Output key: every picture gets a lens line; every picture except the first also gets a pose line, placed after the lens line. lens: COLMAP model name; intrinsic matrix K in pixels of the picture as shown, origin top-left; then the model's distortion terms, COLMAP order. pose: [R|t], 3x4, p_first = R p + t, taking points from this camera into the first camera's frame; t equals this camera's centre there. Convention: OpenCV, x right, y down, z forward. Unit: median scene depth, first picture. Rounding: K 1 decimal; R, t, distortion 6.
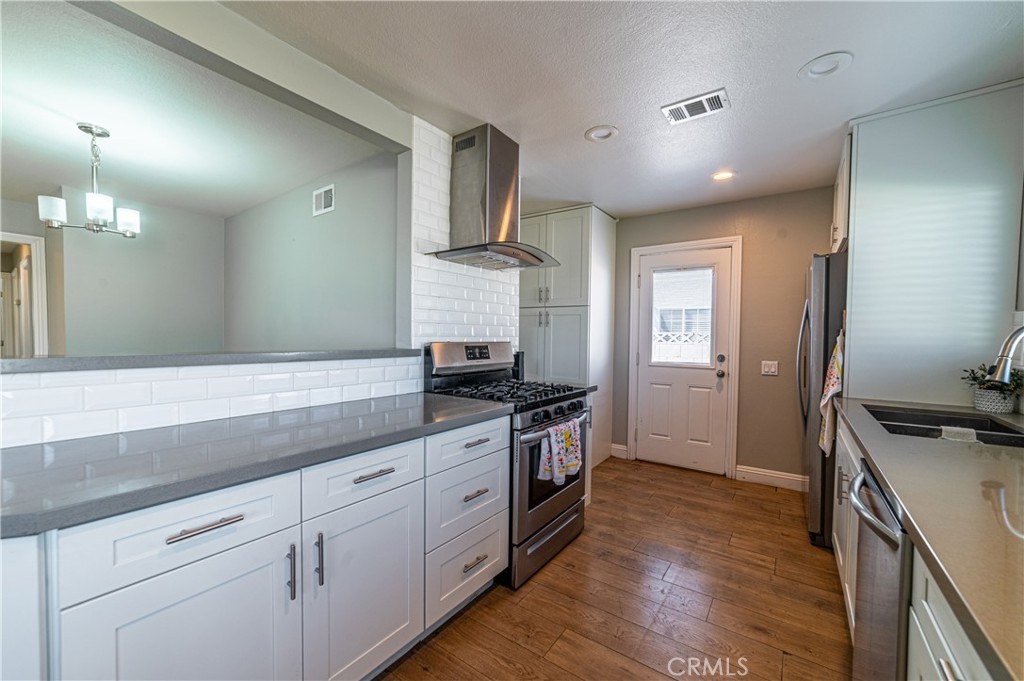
lens RADIAL K [[402.5, 0, 512.8], [0, 402.5, 345.4], [0, 0, 1]] dist [-0.026585, 0.008318]
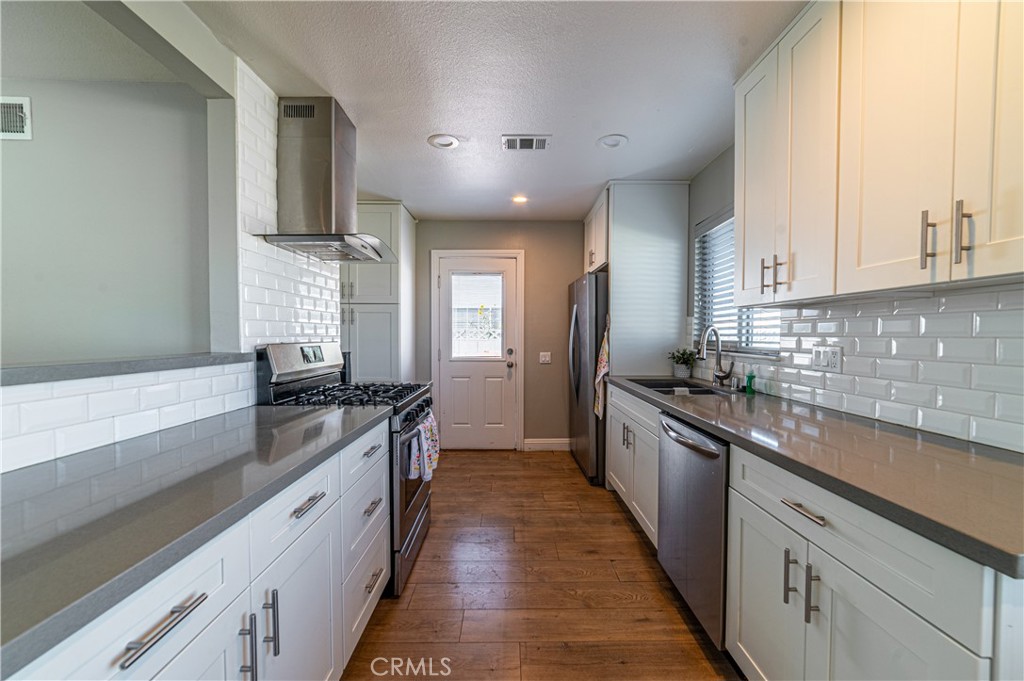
lens RADIAL K [[402.5, 0, 512.8], [0, 402.5, 345.4], [0, 0, 1]] dist [-0.026585, 0.008318]
pose [[0.807535, -0.026502, 0.589225, -0.260690], [0.022922, 0.999645, 0.013547, -0.003681], [-0.589375, 0.002567, 0.807856, 0.044825]]
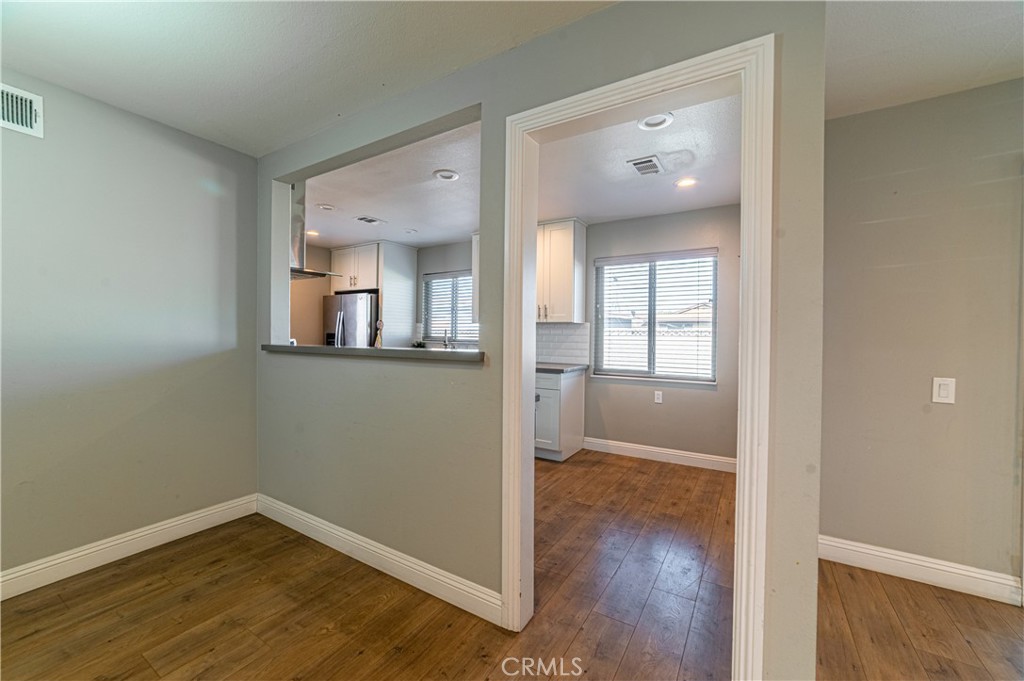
lens RADIAL K [[401.7, 0, 513.4], [0, 401.7, 334.3], [0, 0, 1]] dist [-0.027968, 0.008855]
pose [[-0.072022, -0.014484, 0.997298, -1.431001], [0.015770, 0.999753, 0.015659, -0.029623], [-0.997278, 0.016855, -0.071776, 0.366510]]
